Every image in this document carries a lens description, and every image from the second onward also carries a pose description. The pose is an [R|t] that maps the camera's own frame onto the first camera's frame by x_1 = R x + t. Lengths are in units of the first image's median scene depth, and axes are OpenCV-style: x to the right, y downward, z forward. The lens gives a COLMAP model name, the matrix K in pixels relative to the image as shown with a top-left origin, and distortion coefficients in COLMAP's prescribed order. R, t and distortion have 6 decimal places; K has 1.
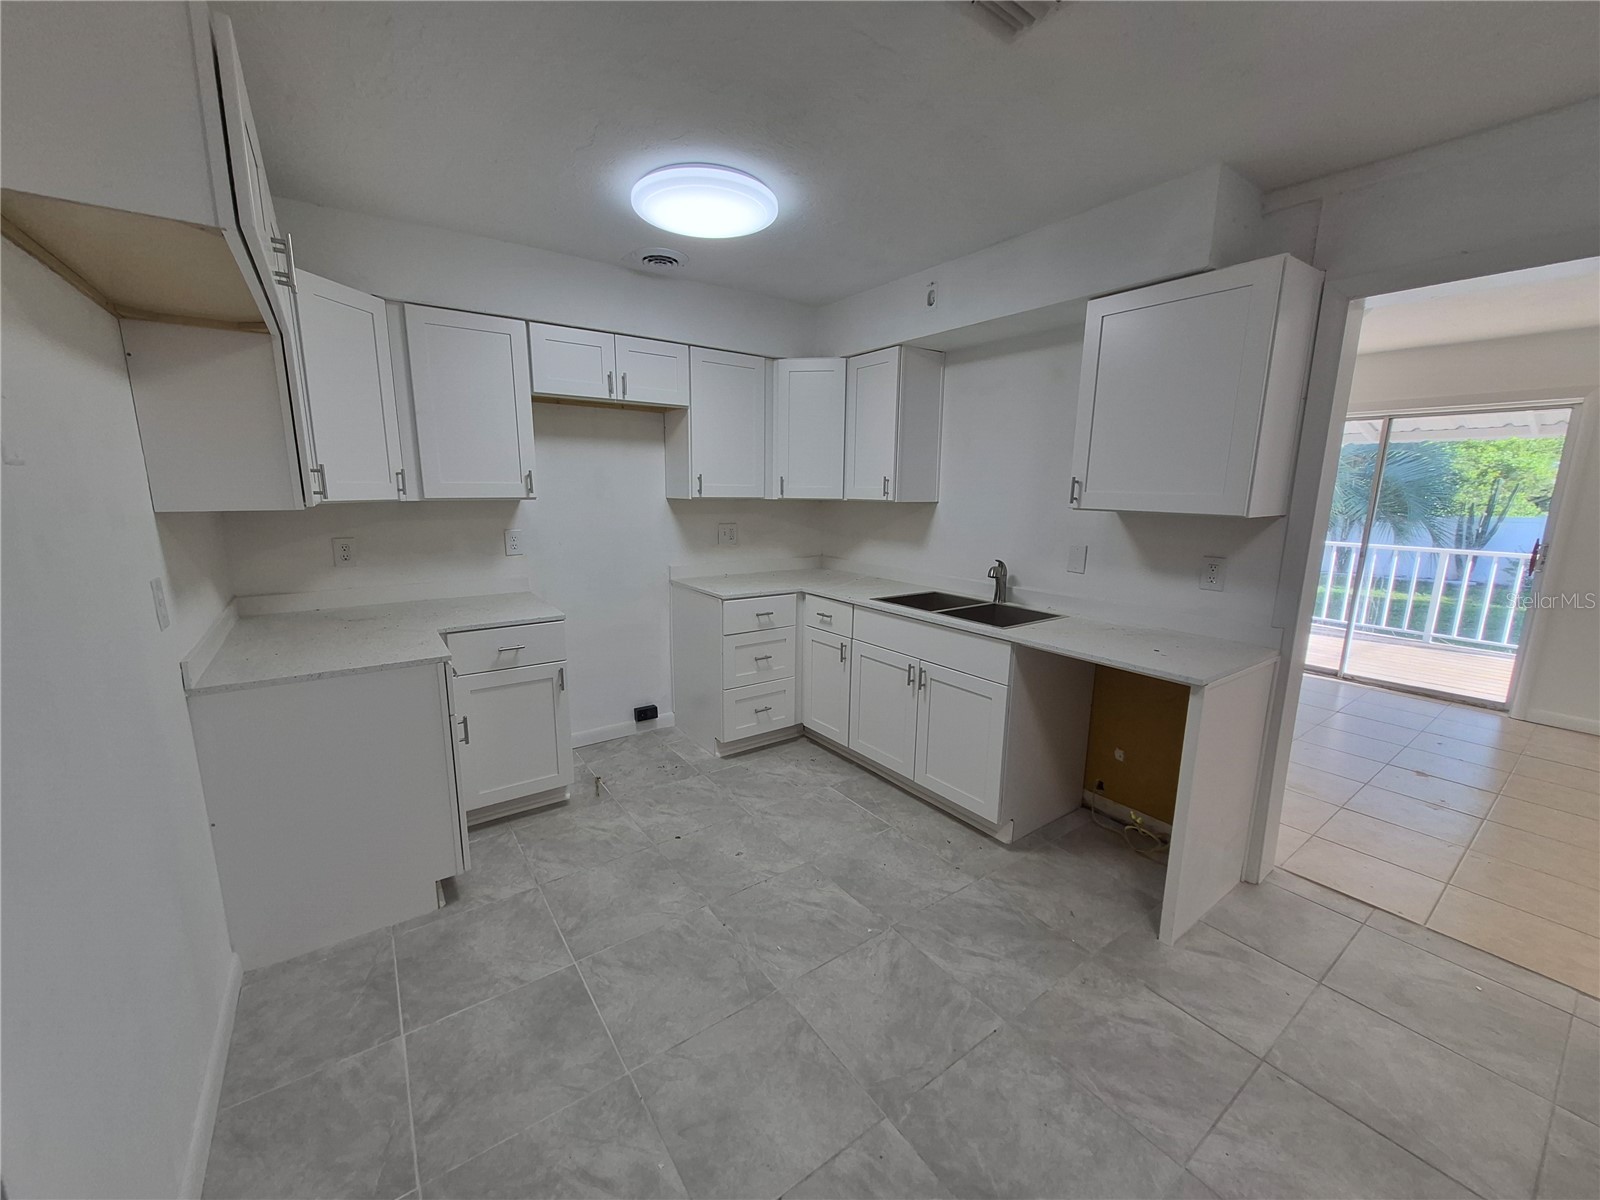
lens RADIAL K [[621.2, 0, 789.8], [0, 621.2, 604.4], [0, 0, 1]] dist [-0.002461, -0.002167]
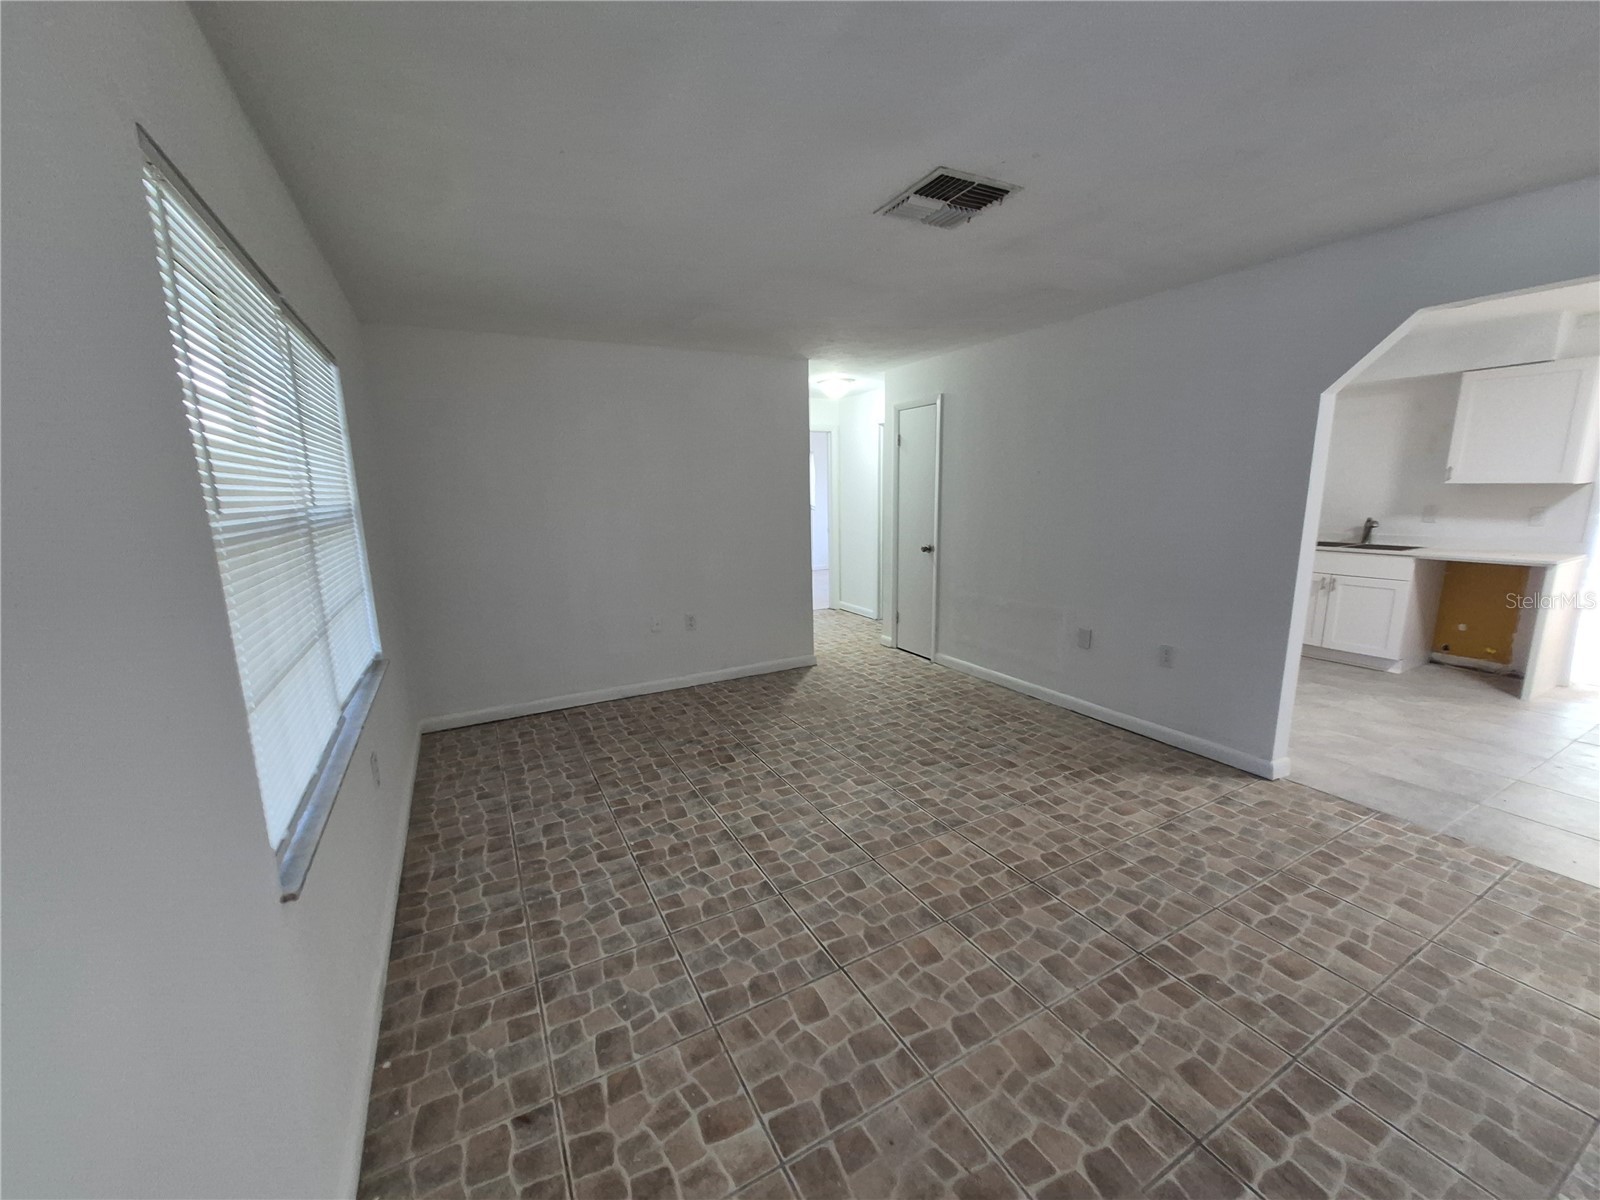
lens RADIAL K [[618.2, 0, 791.6], [0, 618.2, 605.6], [0, 0, 1]] dist [-0.002434, -0.000936]
pose [[0.991005, -0.010150, -0.133439, -1.736410], [0.010047, 0.999948, -0.001447, 0.267466], [0.133447, 0.000093, 0.991056, -1.503107]]
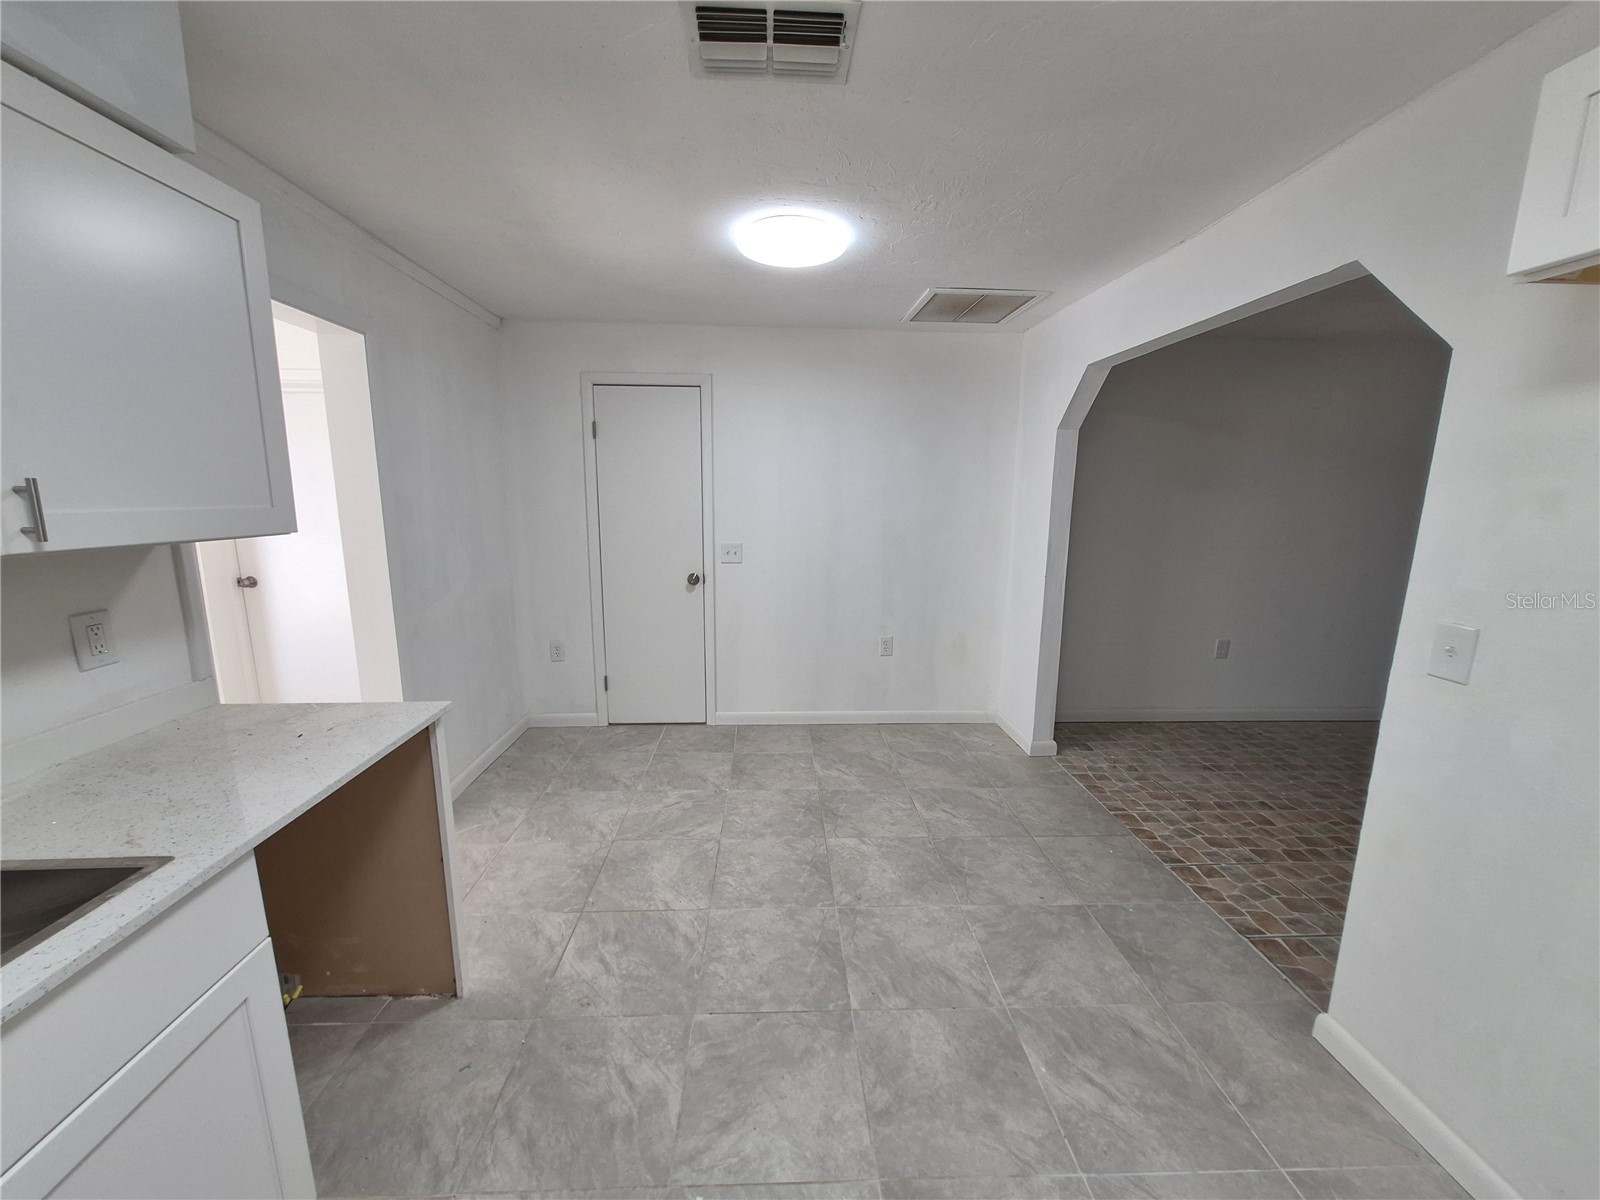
lens RADIAL K [[621.2, 0, 789.8], [0, 621.2, 604.4], [0, 0, 1]] dist [-0.002461, -0.002167]
pose [[-0.836368, -0.116414, 0.535665, -0.269230], [0.086963, 0.936637, 0.339336, -0.316035], [-0.541227, 0.330392, -0.773249, 1.521507]]
